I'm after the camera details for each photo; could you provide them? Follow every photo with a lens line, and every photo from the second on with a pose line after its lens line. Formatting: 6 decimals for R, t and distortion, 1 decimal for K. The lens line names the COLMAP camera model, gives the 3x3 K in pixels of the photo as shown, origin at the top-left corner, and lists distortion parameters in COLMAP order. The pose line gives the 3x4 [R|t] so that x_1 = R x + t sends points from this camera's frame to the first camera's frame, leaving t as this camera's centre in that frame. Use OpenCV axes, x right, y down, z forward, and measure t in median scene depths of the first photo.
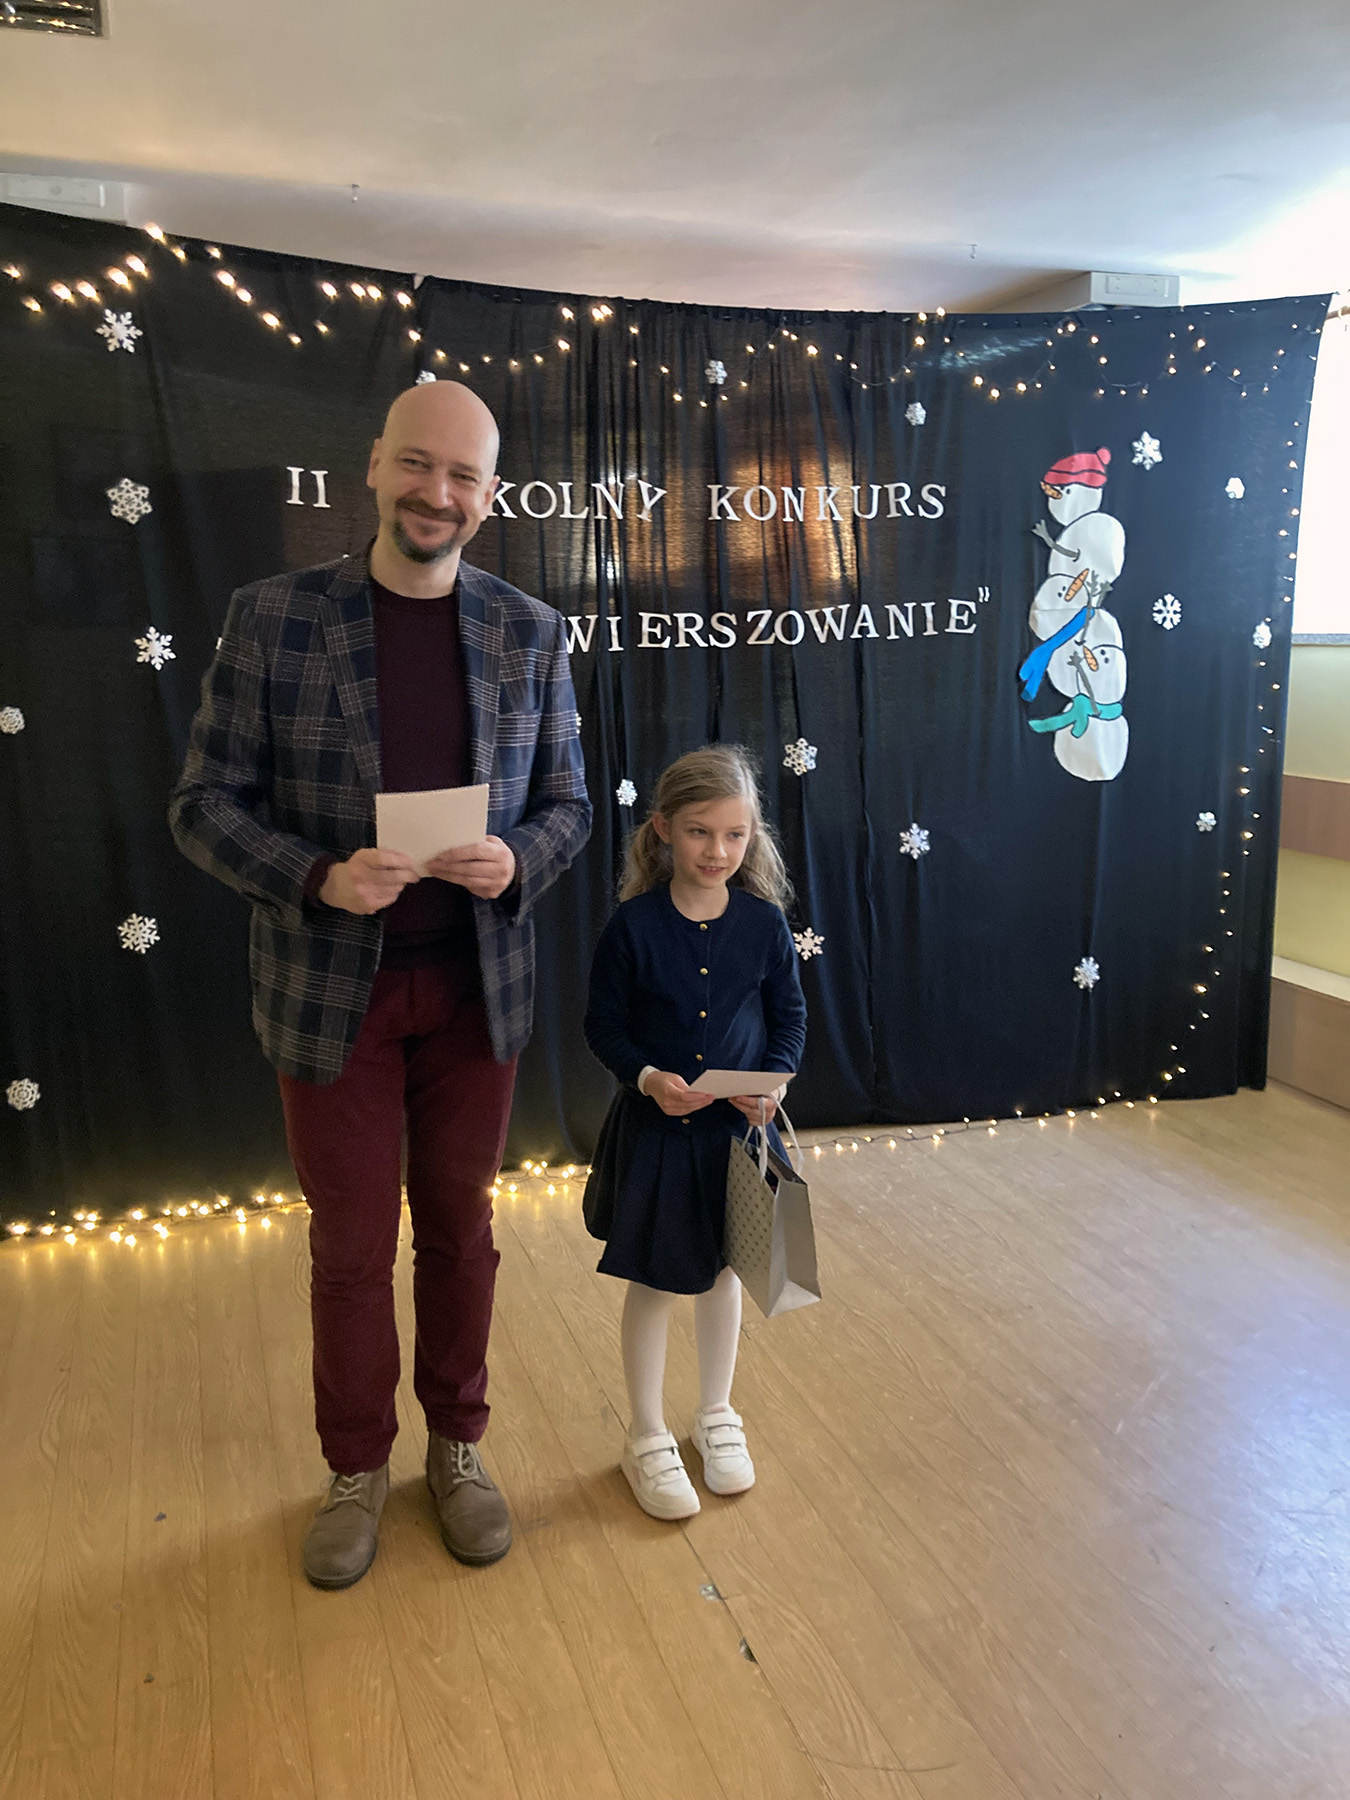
lens RADIAL K [[1453.0, 0, 673.6], [0, 1453.0, 875.9], [0, 0, 1]] dist [0.001836, -0.000076]
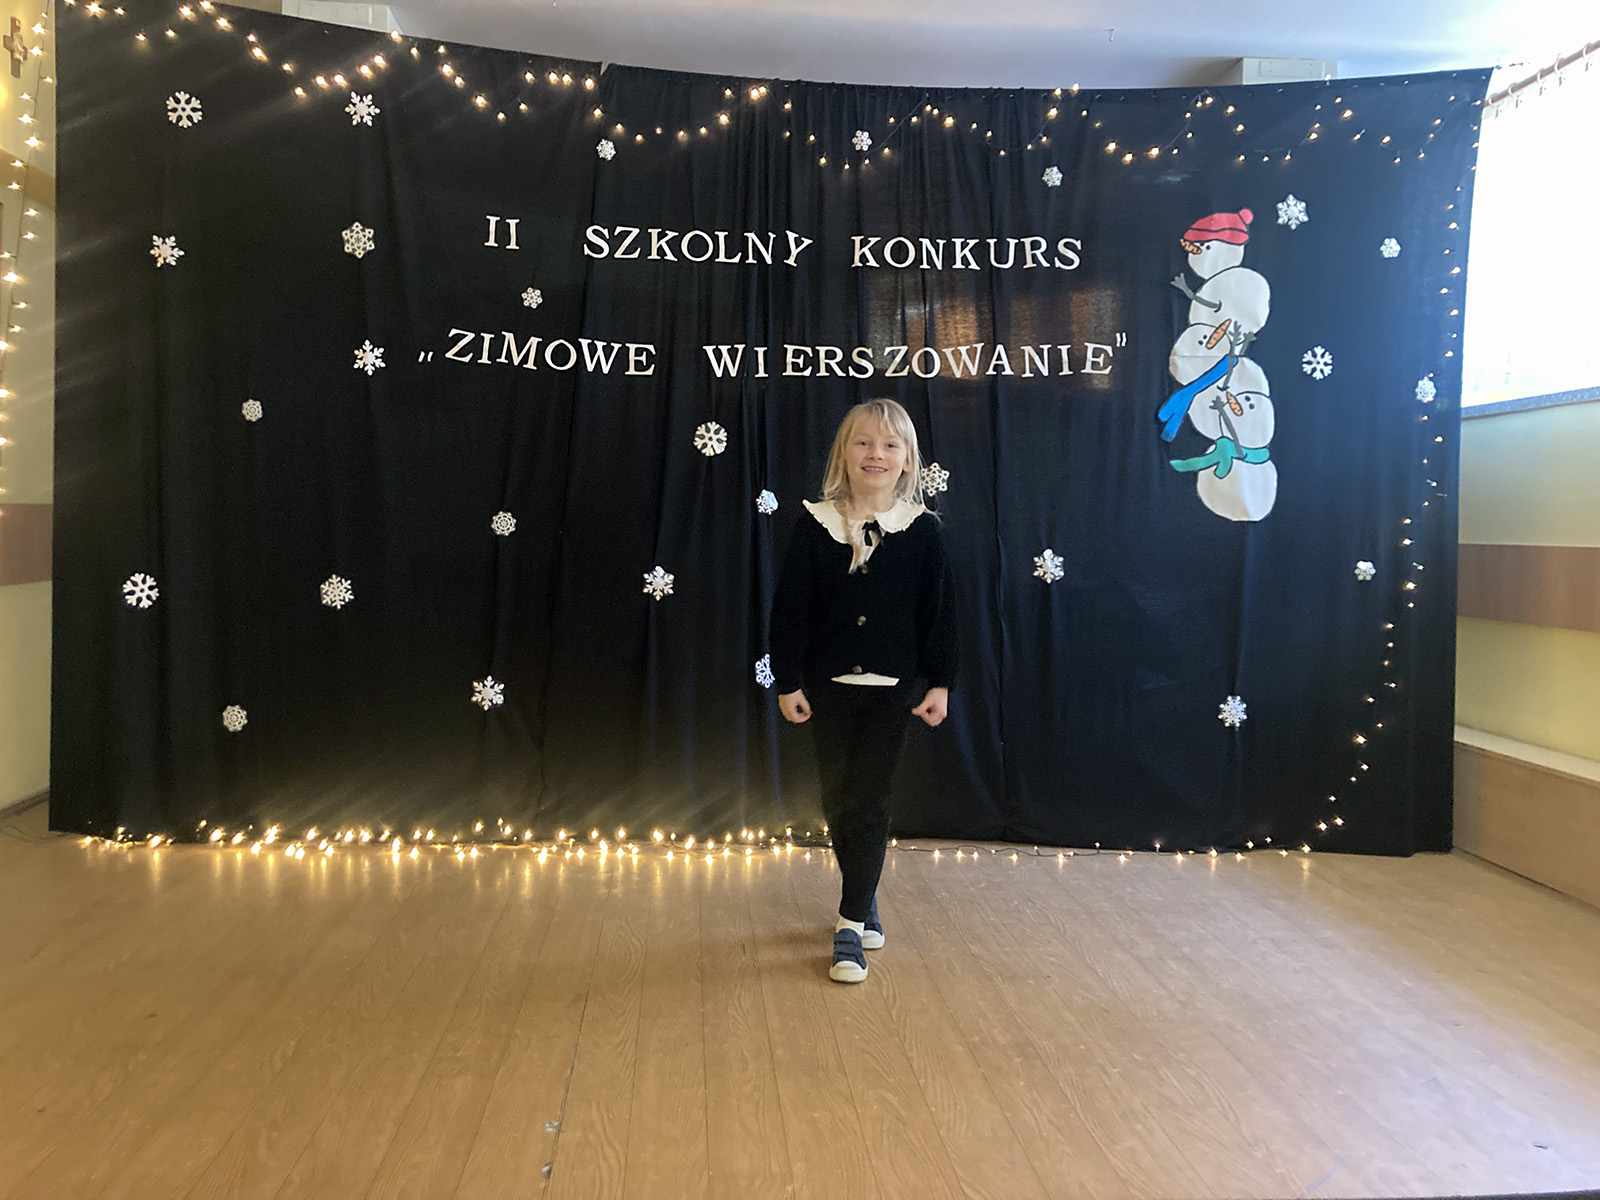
lens RADIAL K [[1291.5, 0, 823.2], [0, 1291.5, 574.2], [0, 0, 1]] dist [0.001836, -0.000076]
pose [[0.969911, 0.032588, -0.241268, 0.244793], [-0.067467, 0.988167, -0.137749, 0.127690], [0.233924, 0.149882, 0.960633, 0.061382]]
